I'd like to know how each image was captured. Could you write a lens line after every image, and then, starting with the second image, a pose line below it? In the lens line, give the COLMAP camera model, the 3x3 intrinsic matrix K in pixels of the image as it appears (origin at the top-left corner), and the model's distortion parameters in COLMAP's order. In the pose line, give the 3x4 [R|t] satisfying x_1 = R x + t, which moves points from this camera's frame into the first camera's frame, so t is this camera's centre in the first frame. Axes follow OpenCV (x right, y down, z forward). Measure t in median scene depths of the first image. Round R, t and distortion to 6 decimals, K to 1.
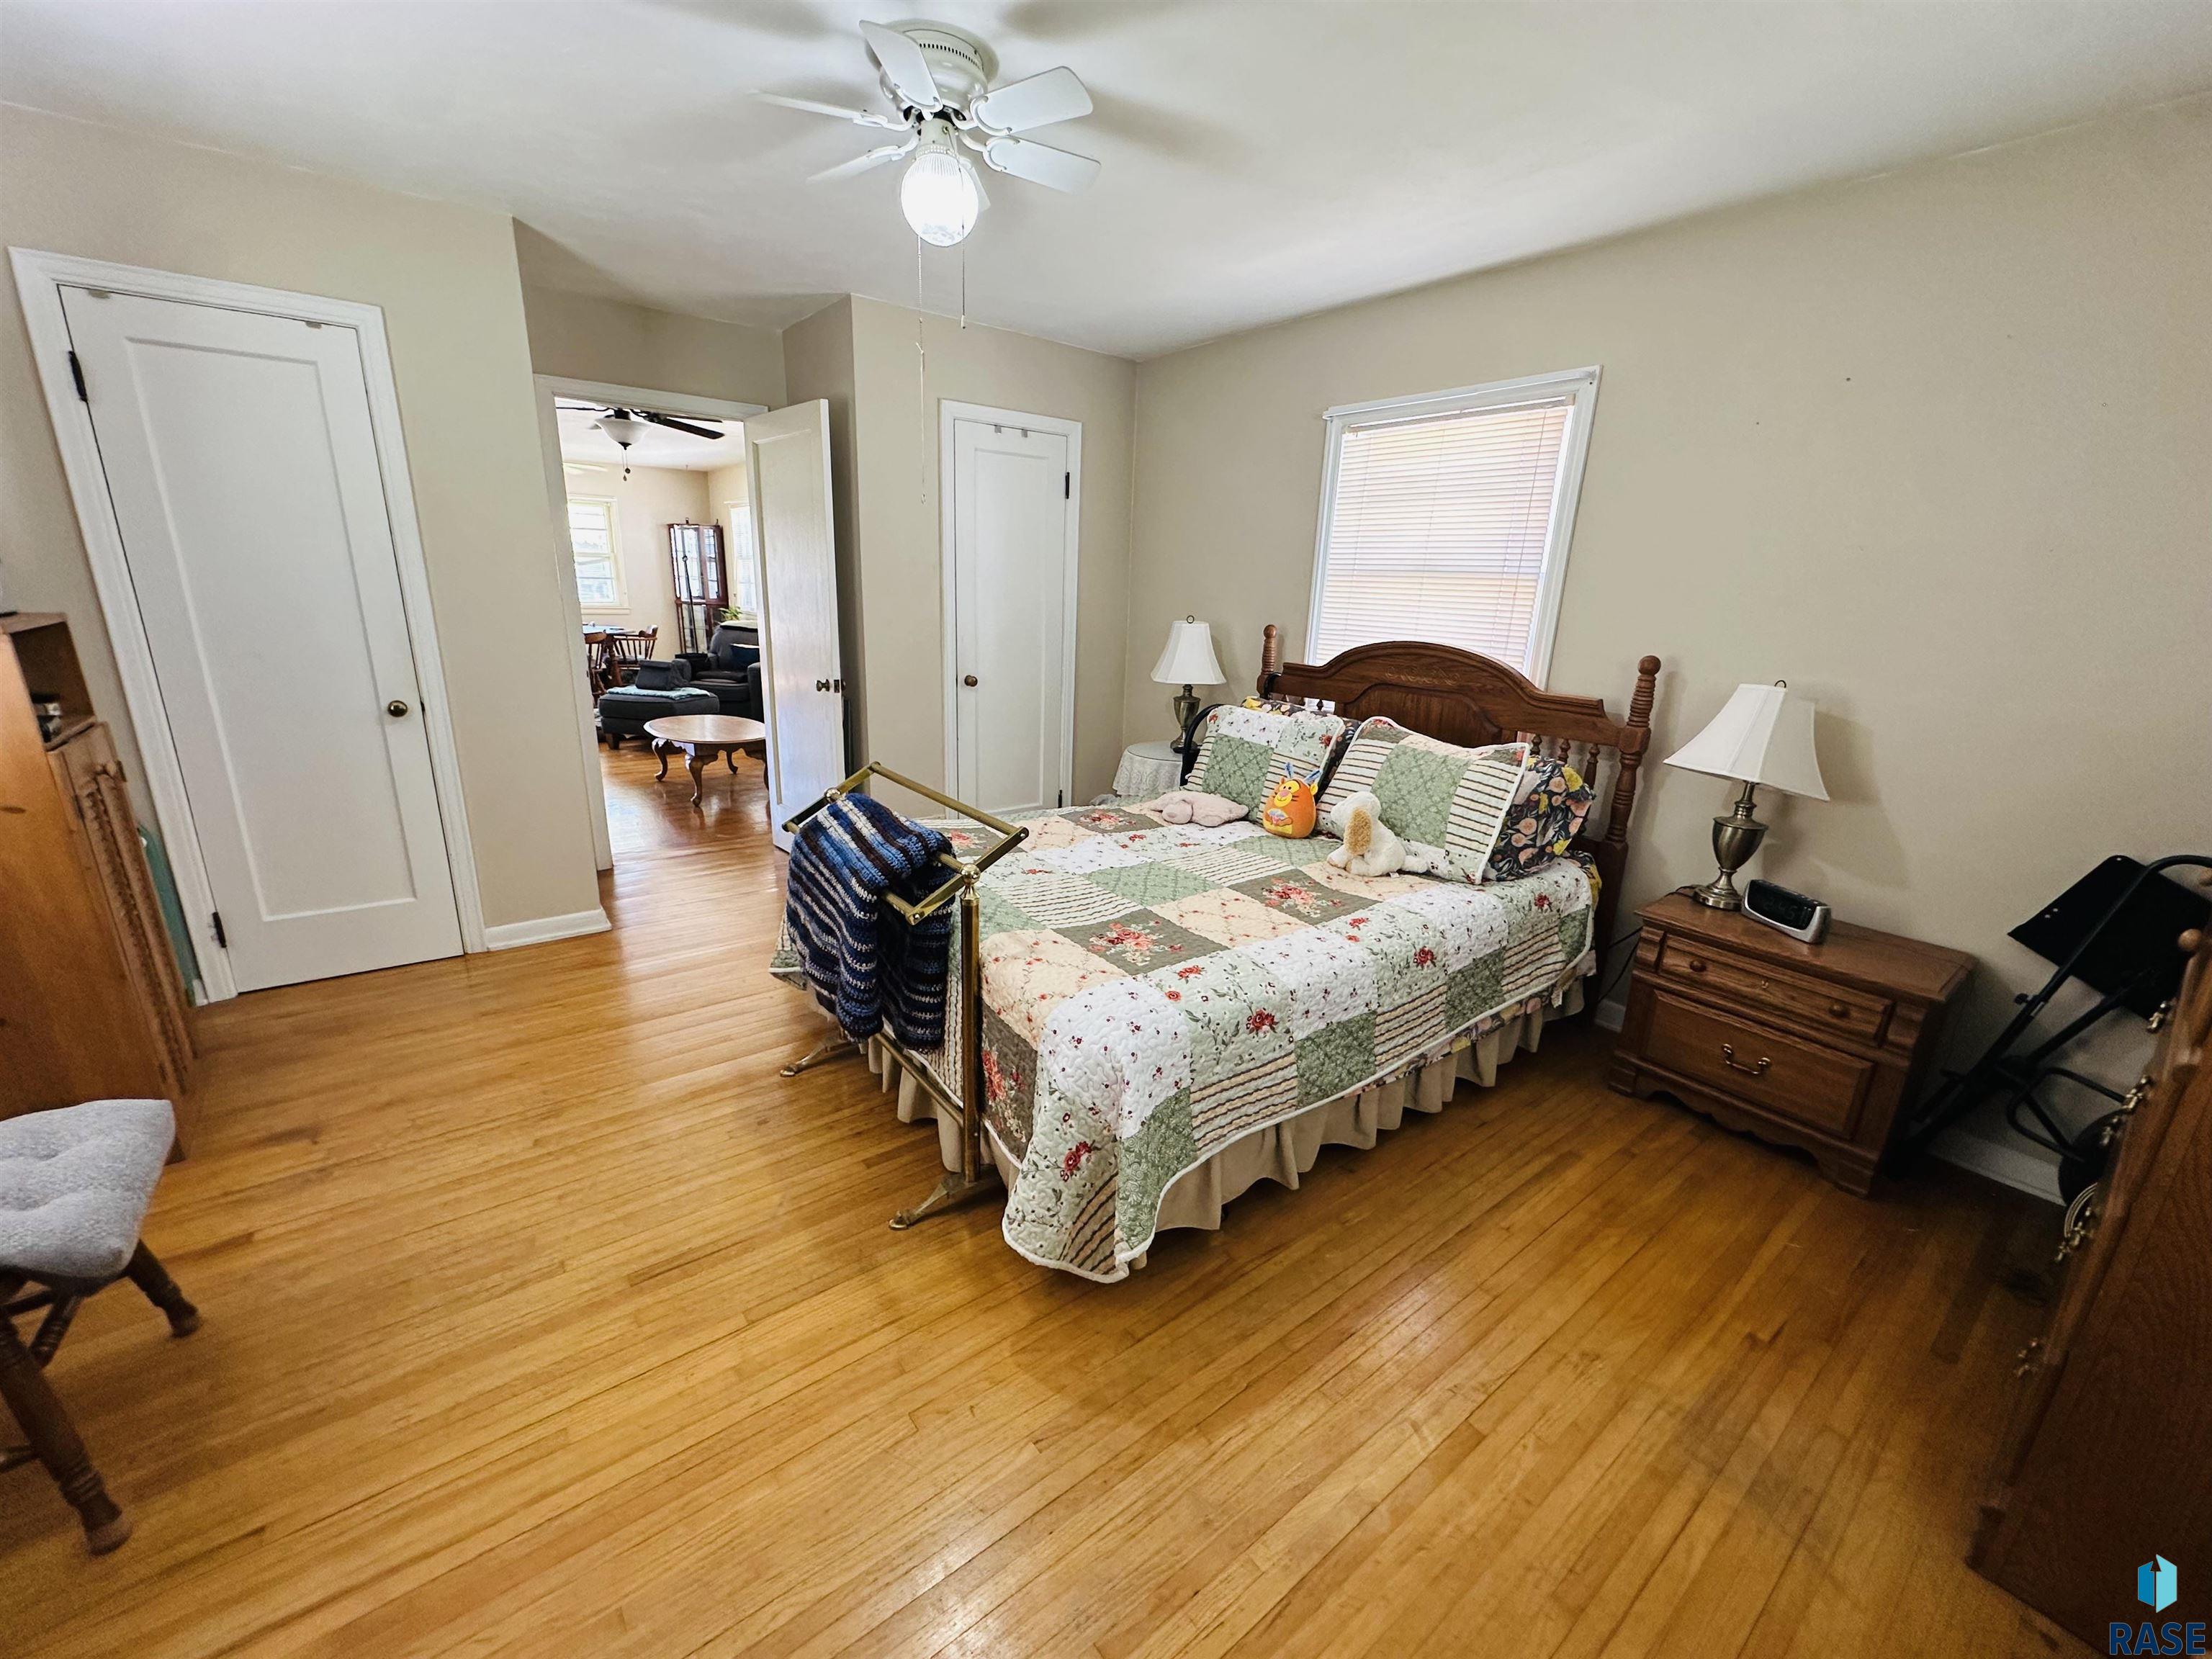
lens RADIAL K [[879.8, 0, 1107.1], [0, 879.8, 833.0], [0, 0, 1]] dist [-0.004521, 0.001073]
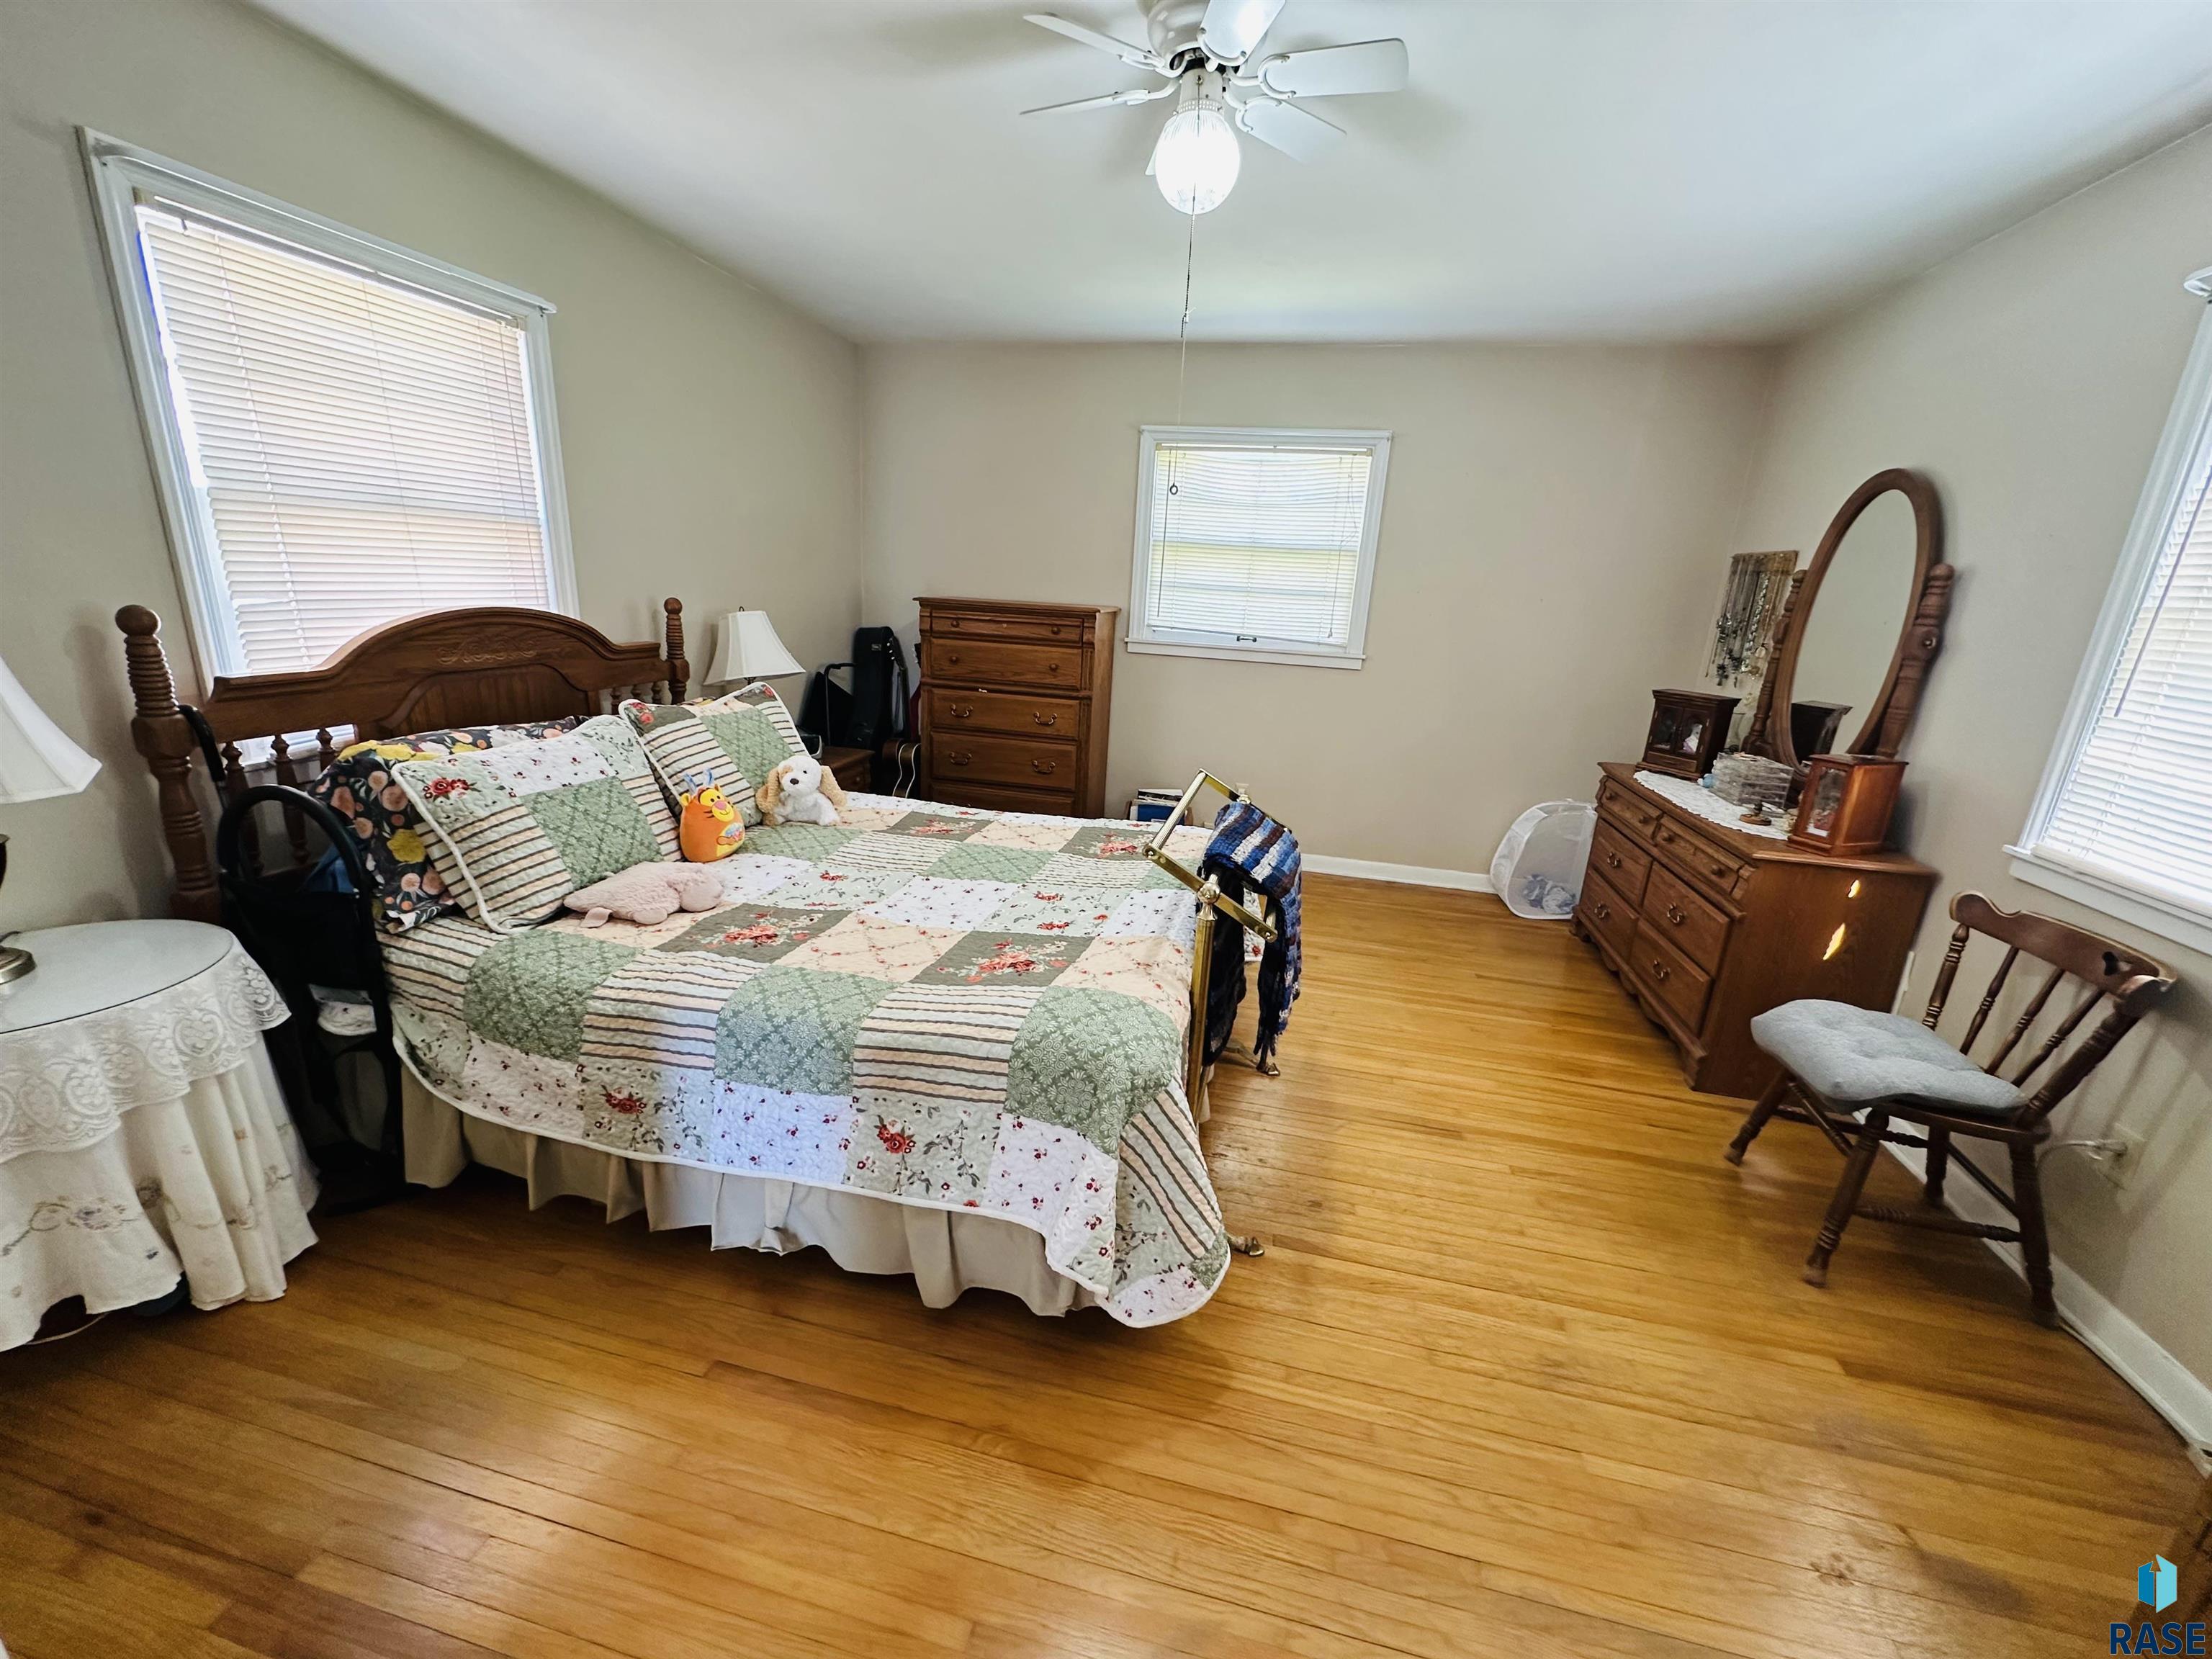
lens RADIAL K [[879.8, 0, 1104.7], [0, 879.8, 835.6], [0, 0, 1]] dist [-0.004521, 0.001073]
pose [[-0.631577, -0.284084, 0.721392, -0.614505], [0.137523, 0.874650, 0.464838, -0.346402], [-0.763019, 0.392789, -0.513341, 1.136340]]
